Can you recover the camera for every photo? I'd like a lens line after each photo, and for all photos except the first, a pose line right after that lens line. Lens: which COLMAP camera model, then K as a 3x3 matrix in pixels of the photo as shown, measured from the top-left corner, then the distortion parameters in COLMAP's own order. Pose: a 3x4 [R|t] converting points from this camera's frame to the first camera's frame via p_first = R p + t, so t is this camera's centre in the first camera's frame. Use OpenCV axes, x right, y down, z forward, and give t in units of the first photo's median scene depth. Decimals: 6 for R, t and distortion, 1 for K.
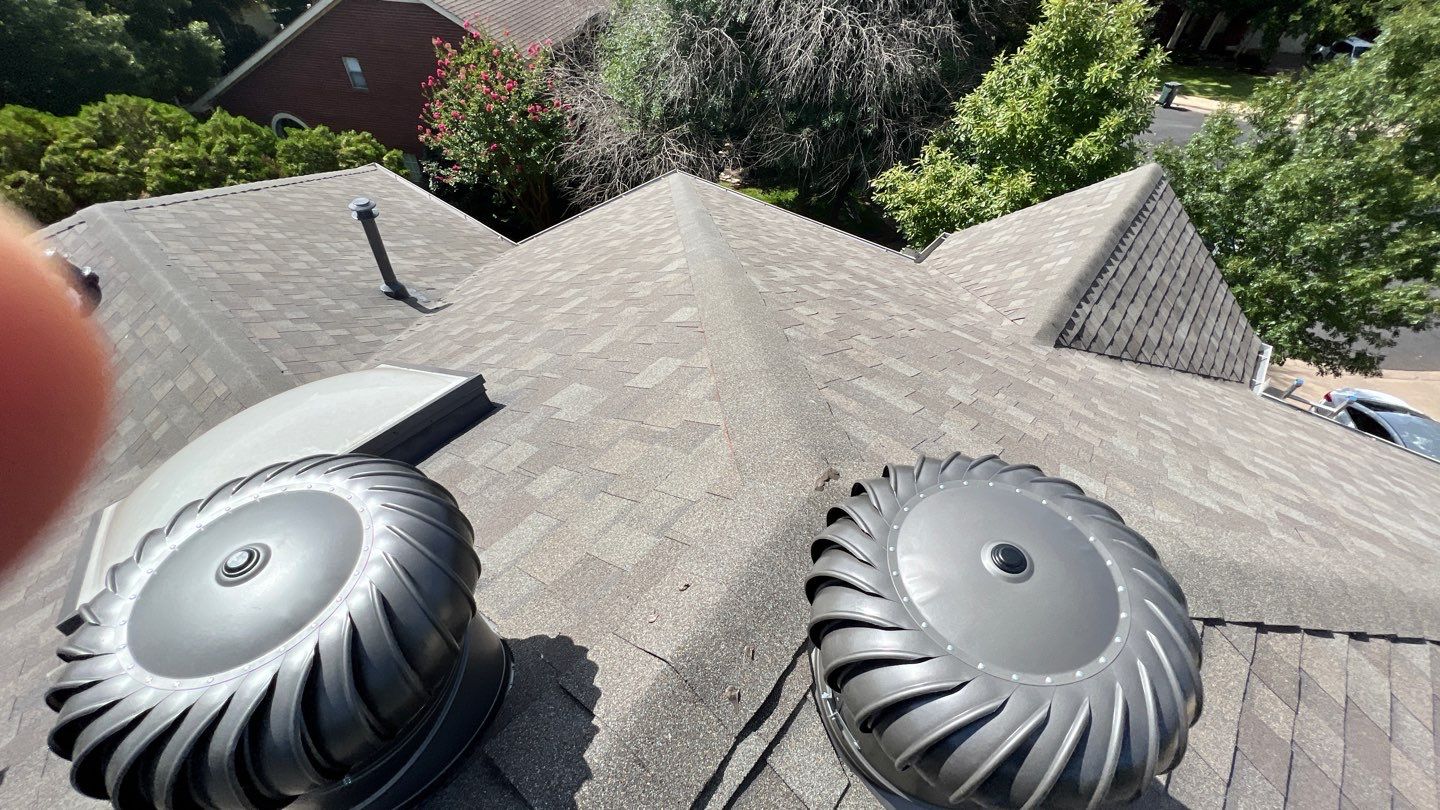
lens RADIAL K [[575.1, 0, 716.7], [0, 575.1, 402.0], [0, 0, 1]] dist [0.000153, 0.000746]
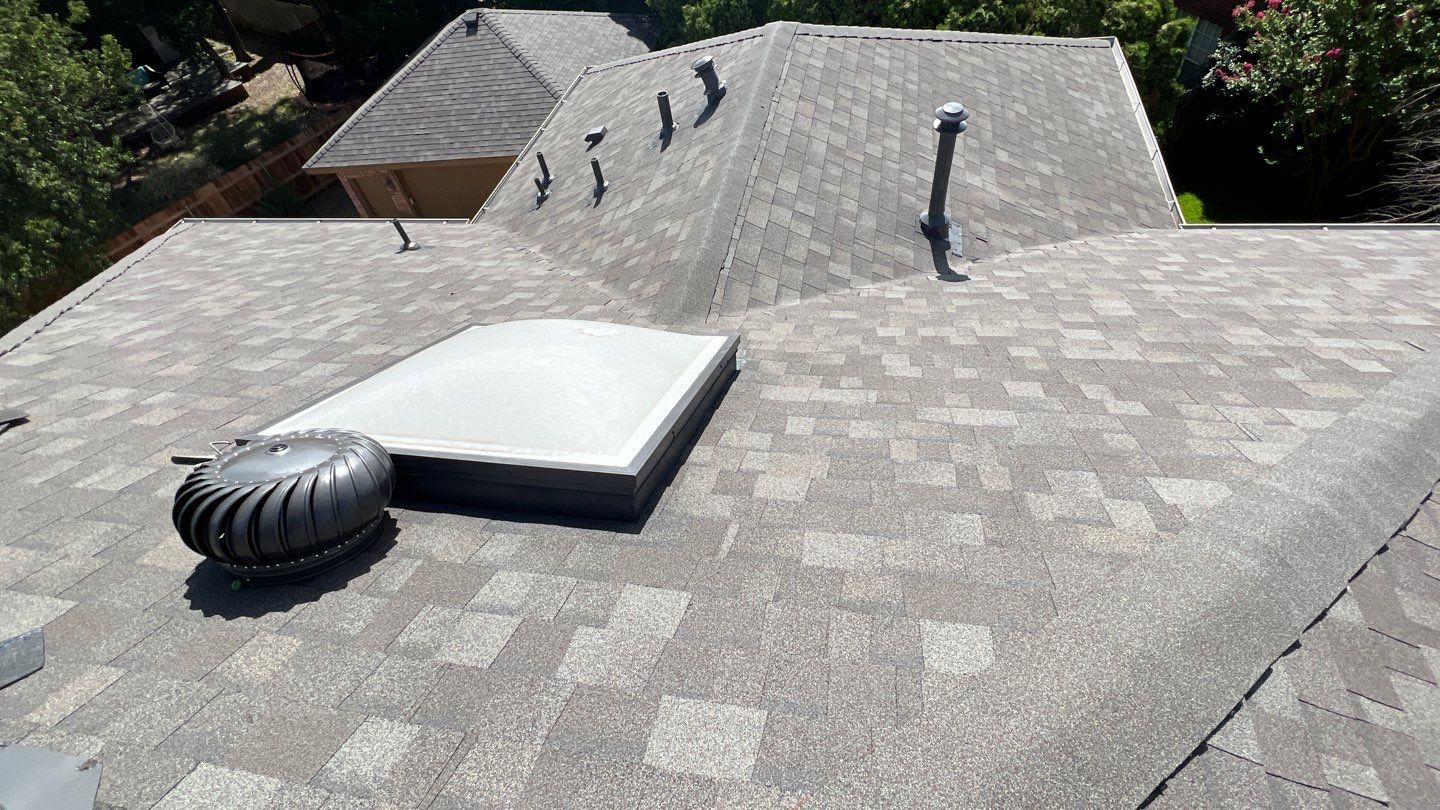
lens RADIAL K [[688.2, 0, 715.2], [0, 688.2, 399.6], [0, 0, 1]] dist [-0.001499, 0.000742]
pose [[0.464933, 0.604295, -0.647043, 0.024602], [-0.518728, 0.778187, 0.354043, -0.113887], [0.717467, 0.171033, 0.675270, 0.129163]]
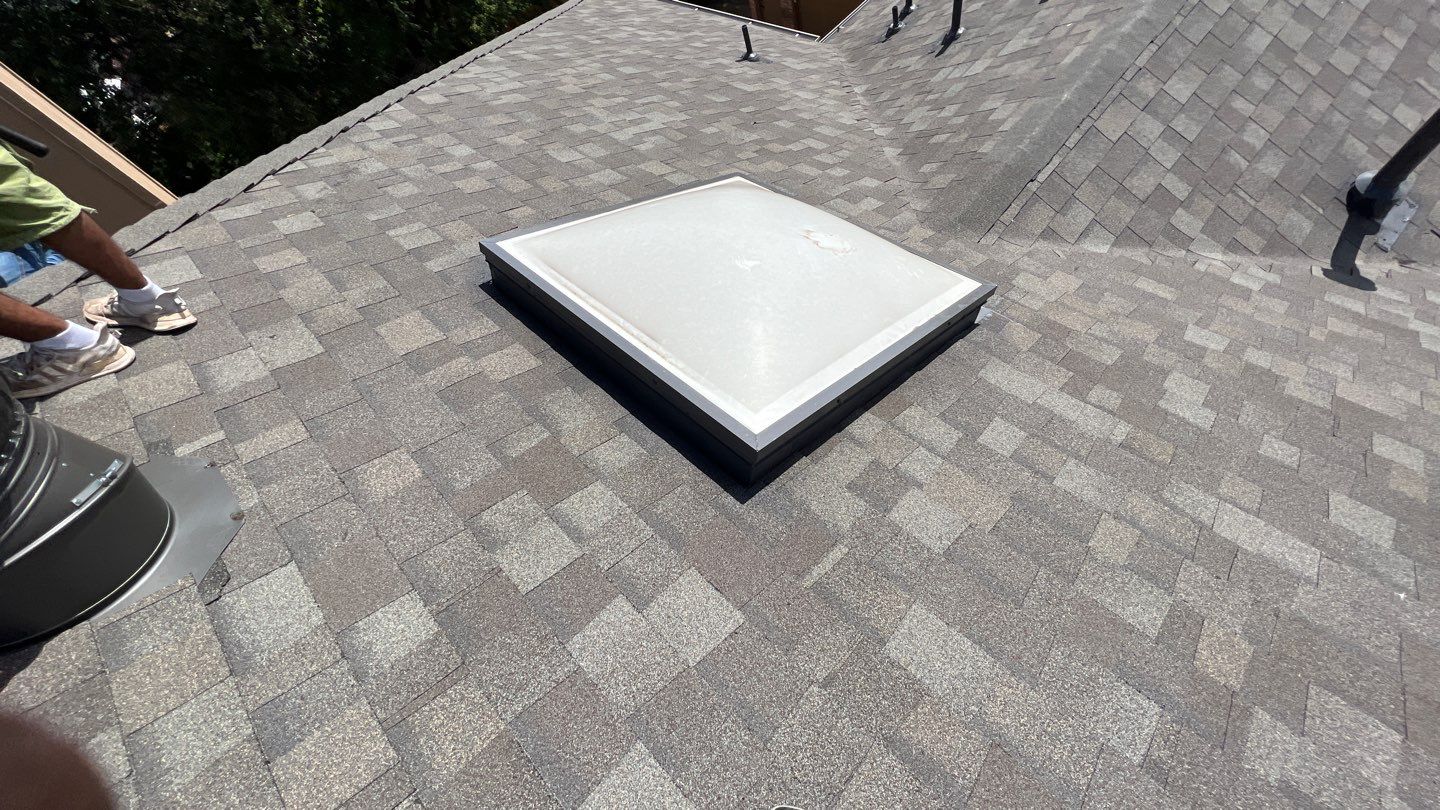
lens RADIAL K [[575.5, 0, 715.1], [0, 575.5, 399.4], [0, 0, 1]] dist [-0.001489, 0.000467]
pose [[-0.070111, 0.862197, -0.501698, -0.040035], [-0.520840, 0.397298, 0.755566, -0.125312], [0.850770, 0.314278, 0.421212, 0.176305]]
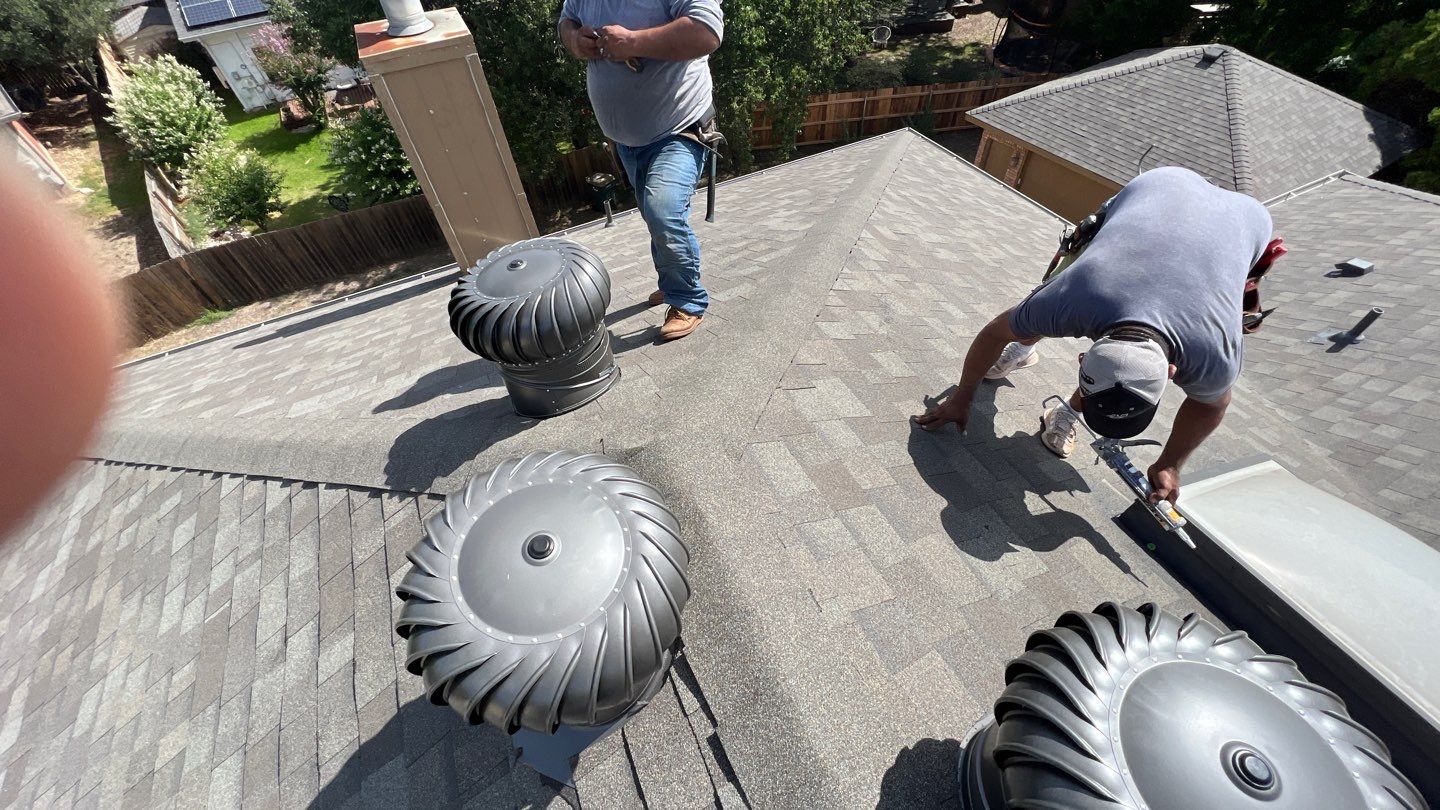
lens RADIAL K [[575.1, 0, 716.7], [0, 575.1, 402.0], [0, 0, 1]] dist [0.000153, 0.000746]
pose [[-0.415375, 0.695669, -0.586095, -0.026872], [-0.605839, 0.269047, 0.748715, -0.004523], [0.678545, 0.666077, 0.309708, -0.024165]]
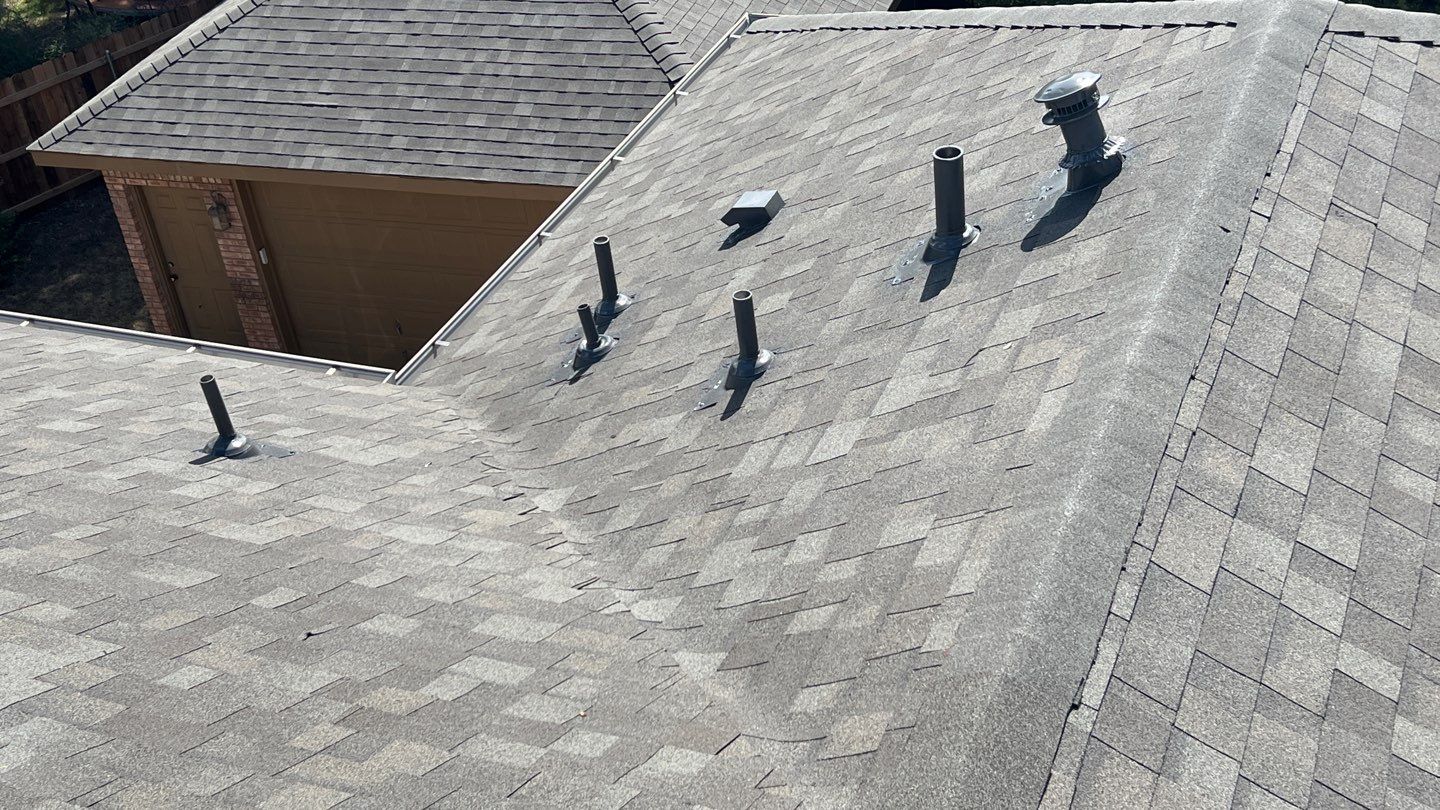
lens RADIAL K [[1816.9, 0, 720.0], [0, 1816.9, 405.0], [0, 0, 1]] dist [0.201864, -0.685239]
pose [[0.284171, 0.498154, -0.819200, -0.038317], [-0.592072, 0.763223, 0.258731, -0.134396], [0.754120, 0.411502, 0.511829, 0.124879]]
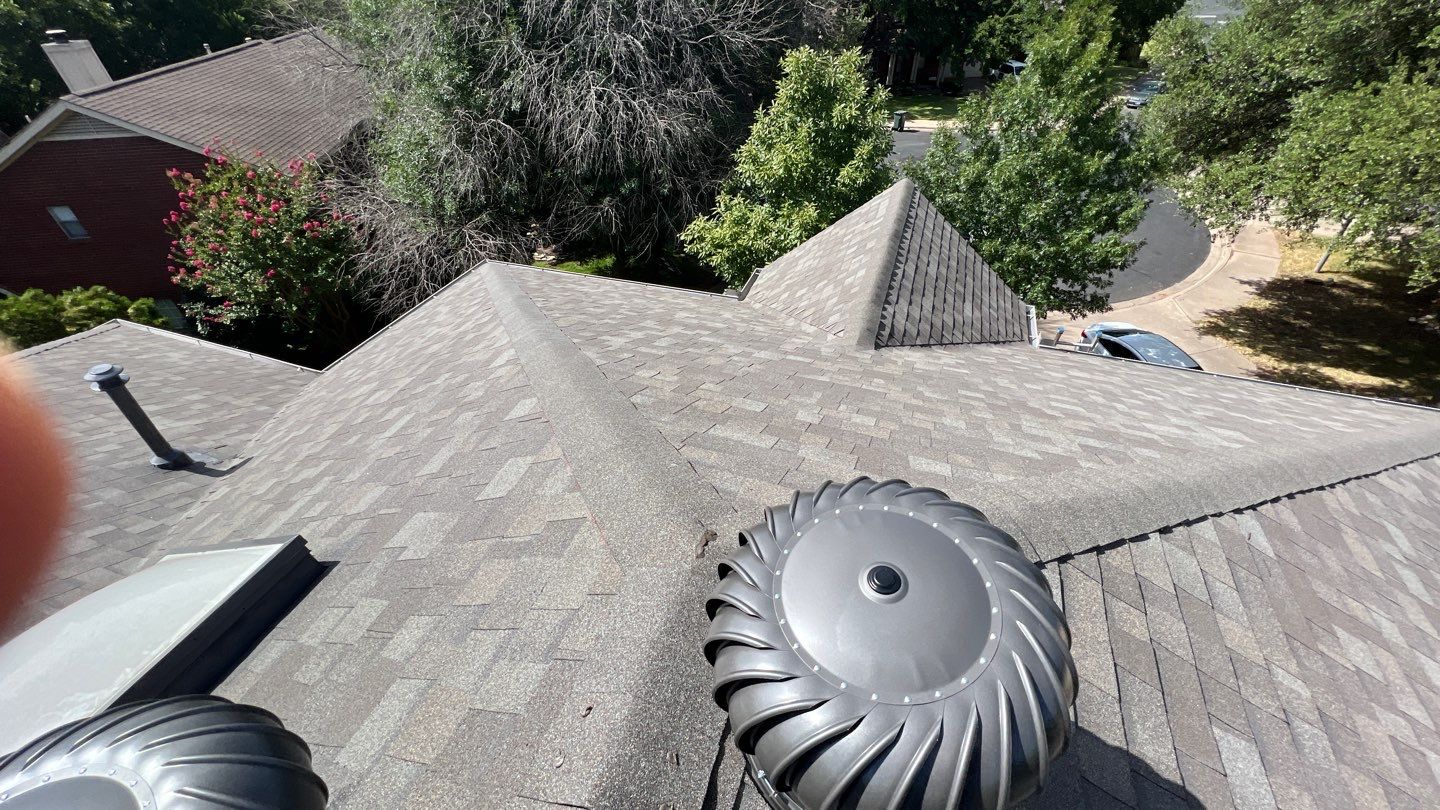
lens RADIAL K [[575.0, 0, 716.1], [0, 575.0, 402.7], [0, 0, 1]] dist [0.001483, 0.000614]
pose [[0.938954, -0.248123, 0.238327, 0.004792], [0.270108, 0.960702, -0.063974, -0.003800], [-0.213088, 0.124443, 0.969076, 0.002421]]
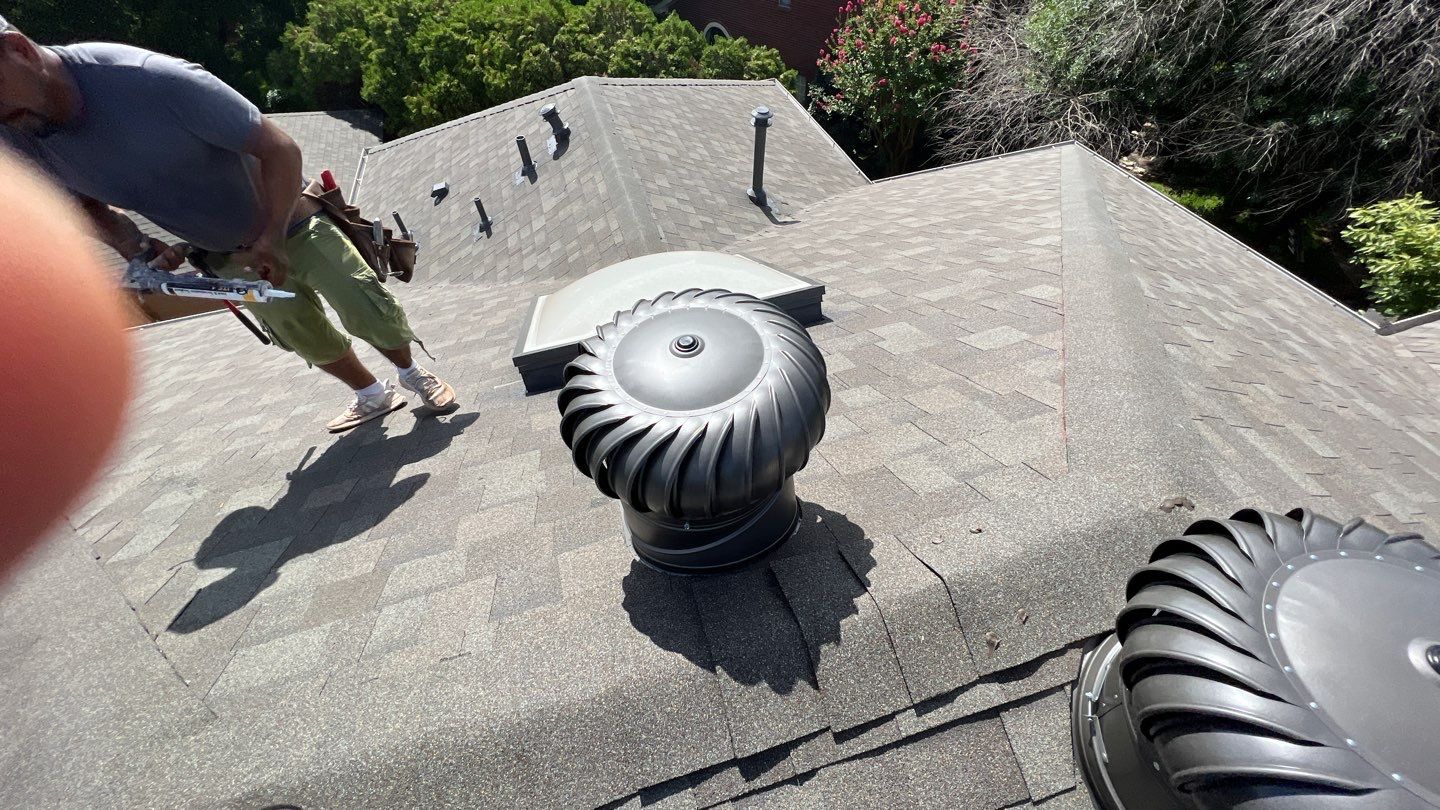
lens RADIAL K [[575.1, 0, 716.7], [0, 575.1, 402.0], [0, 0, 1]] dist [0.000153, 0.000746]
pose [[0.828138, 0.385734, -0.406690, -0.013507], [-0.351607, 0.922541, 0.159032, 0.013473], [0.436532, 0.011295, 0.899618, -0.015268]]
